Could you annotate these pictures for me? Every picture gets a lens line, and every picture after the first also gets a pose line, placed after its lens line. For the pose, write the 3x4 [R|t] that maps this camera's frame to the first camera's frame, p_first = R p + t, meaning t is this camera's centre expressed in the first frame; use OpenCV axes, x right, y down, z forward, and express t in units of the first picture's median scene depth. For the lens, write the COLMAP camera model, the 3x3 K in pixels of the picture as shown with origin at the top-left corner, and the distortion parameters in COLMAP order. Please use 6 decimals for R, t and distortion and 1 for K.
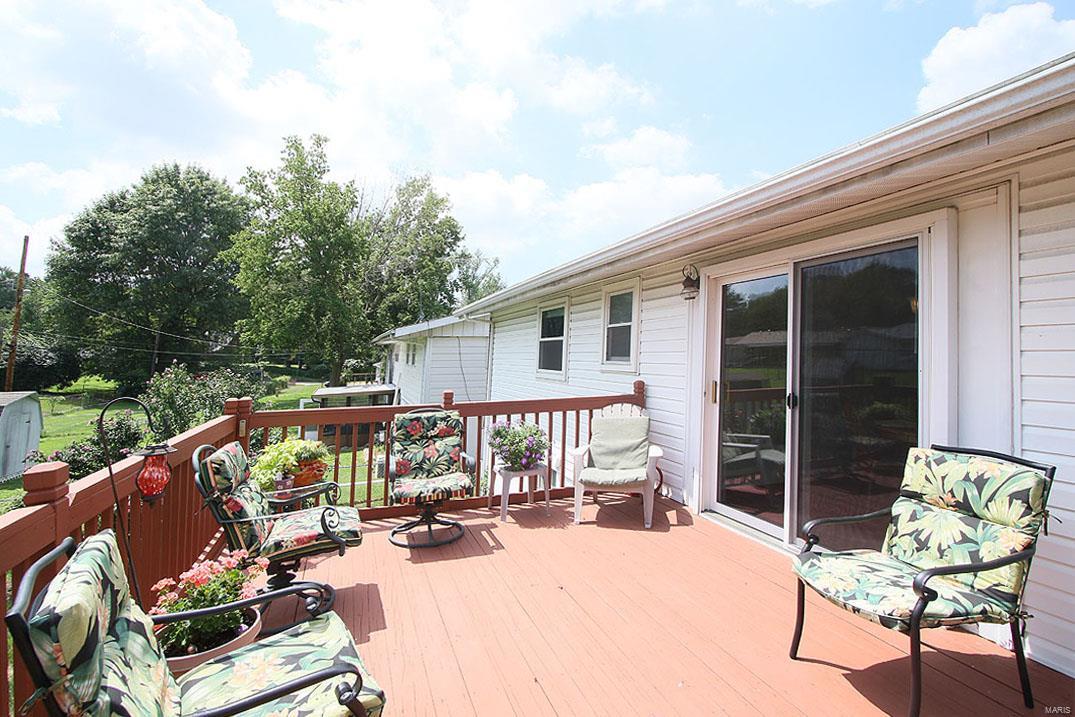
lens RADIAL K [[489.7, 0, 536.6], [0, 489.7, 352.5], [0, 0, 1]] dist [-0.013385, 0.000191]
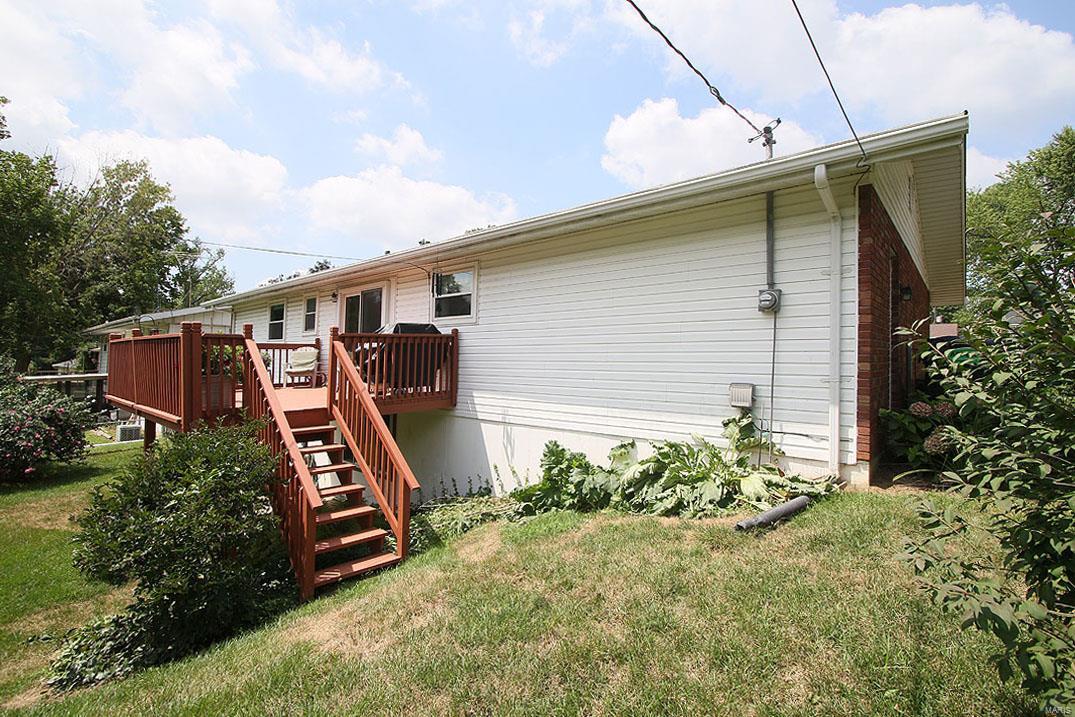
lens RADIAL K [[556.9, 0, 537.3], [0, 556.9, 391.1], [0, 0, 1]] dist [0.000557, -0.000009]
pose [[0.903546, -0.000866, 0.428489, 0.004928], [-0.015604, 0.999268, 0.034922, 0.037185], [-0.428206, -0.038240, 0.902872, -0.329604]]
